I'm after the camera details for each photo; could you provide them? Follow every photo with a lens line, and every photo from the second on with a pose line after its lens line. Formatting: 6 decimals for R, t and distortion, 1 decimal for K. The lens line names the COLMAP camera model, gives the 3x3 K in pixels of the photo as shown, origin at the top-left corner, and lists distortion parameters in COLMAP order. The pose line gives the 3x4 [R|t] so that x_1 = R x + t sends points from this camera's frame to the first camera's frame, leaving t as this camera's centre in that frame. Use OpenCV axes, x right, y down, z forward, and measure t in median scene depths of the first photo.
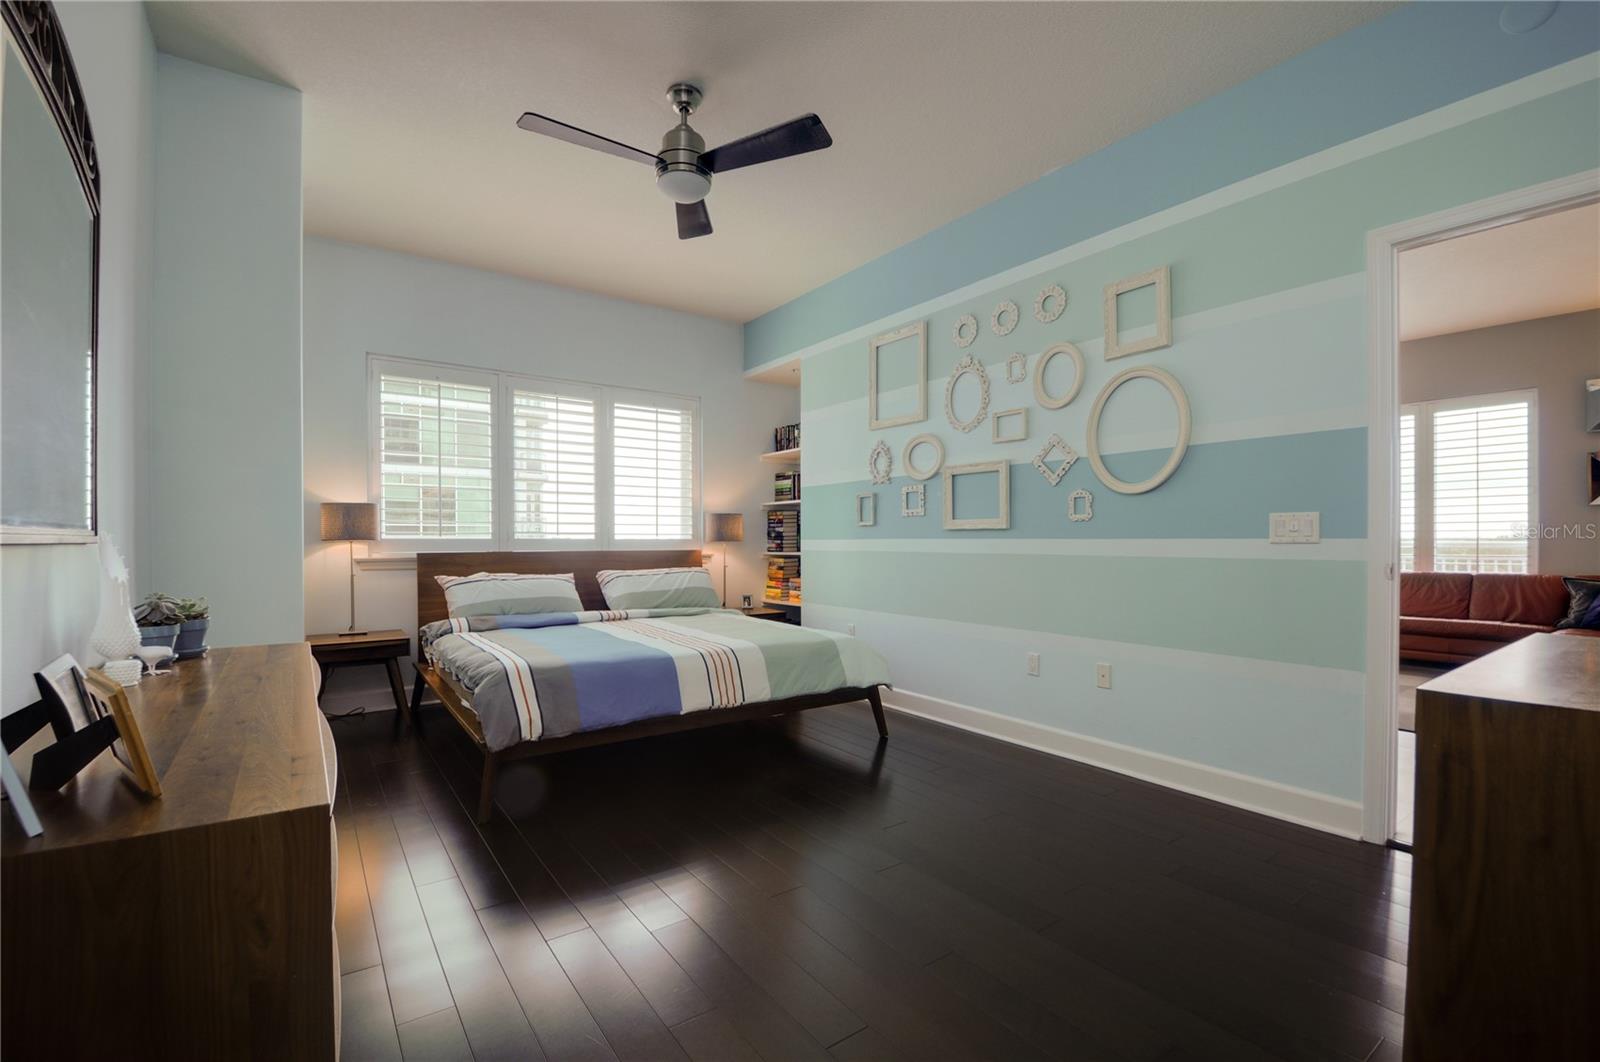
lens RADIAL K [[697.3, 0, 794.3], [0, 697.3, 539.9], [0, 0, 1]] dist [-0.003939, -0.005683]
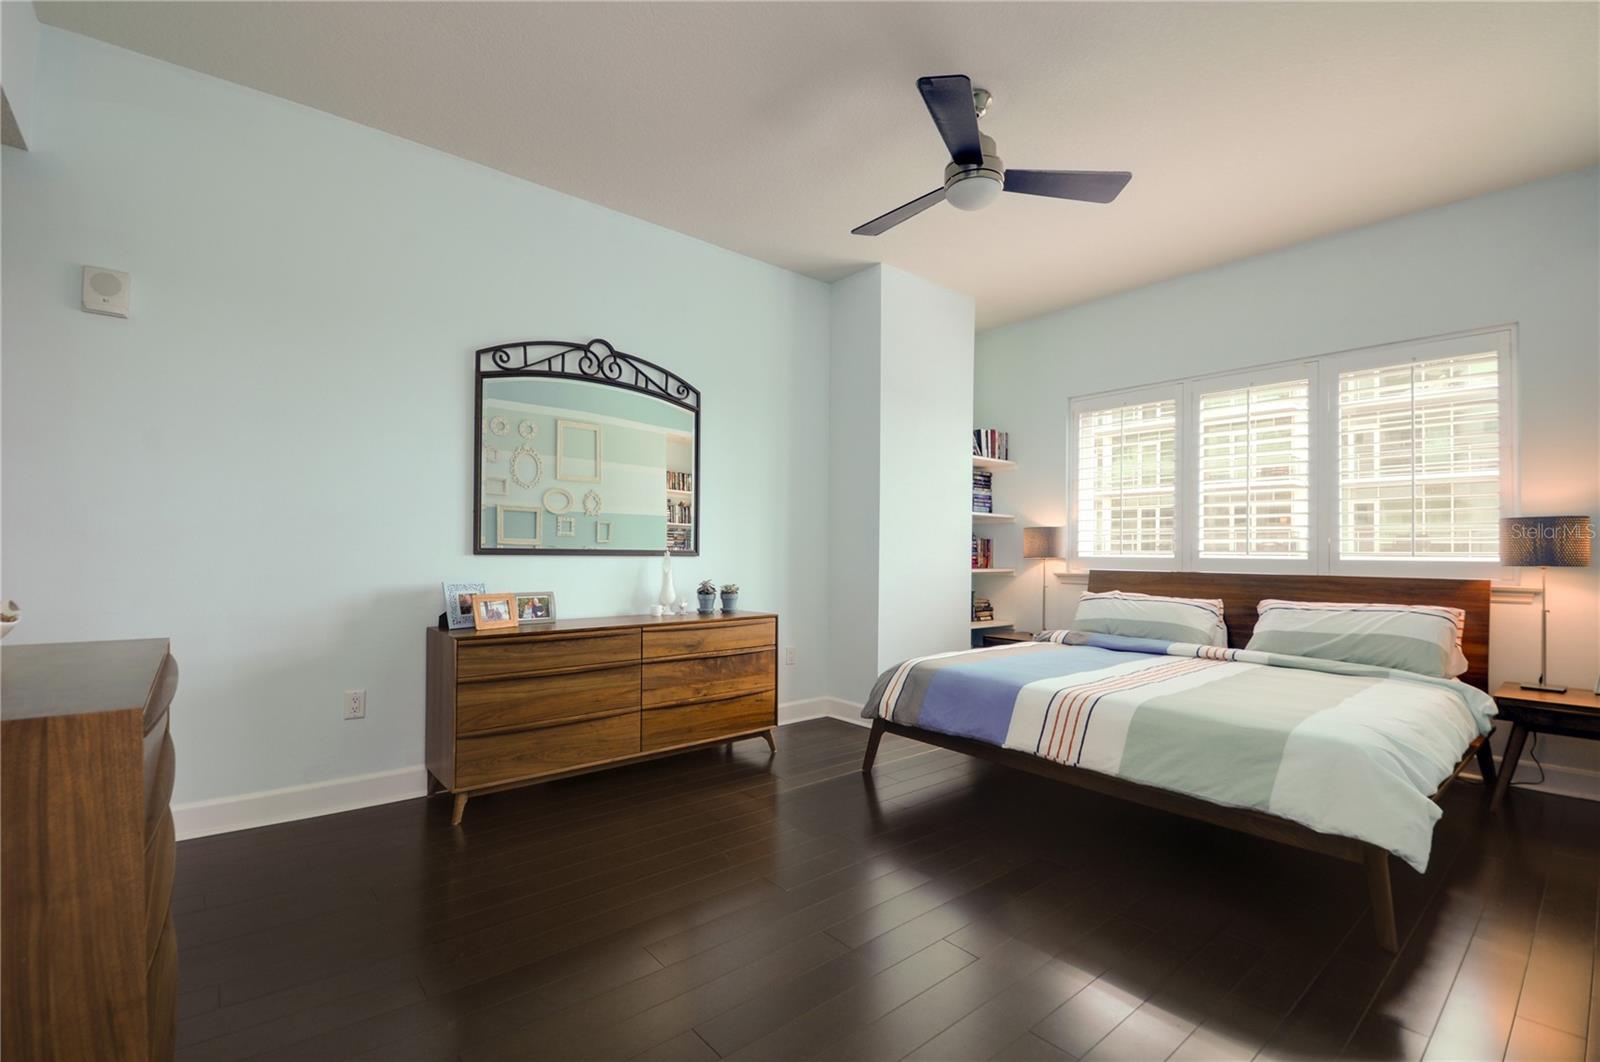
lens RADIAL K [[697.3, 0, 794.5], [0, 697.3, 543.7], [0, 0, 1]] dist [-0.003939, -0.005683]
pose [[0.073618, -0.011330, -0.997222, 0.516233], [-0.008363, 0.999893, -0.011978, -0.005378], [0.997251, 0.009222, 0.073515, 0.451264]]
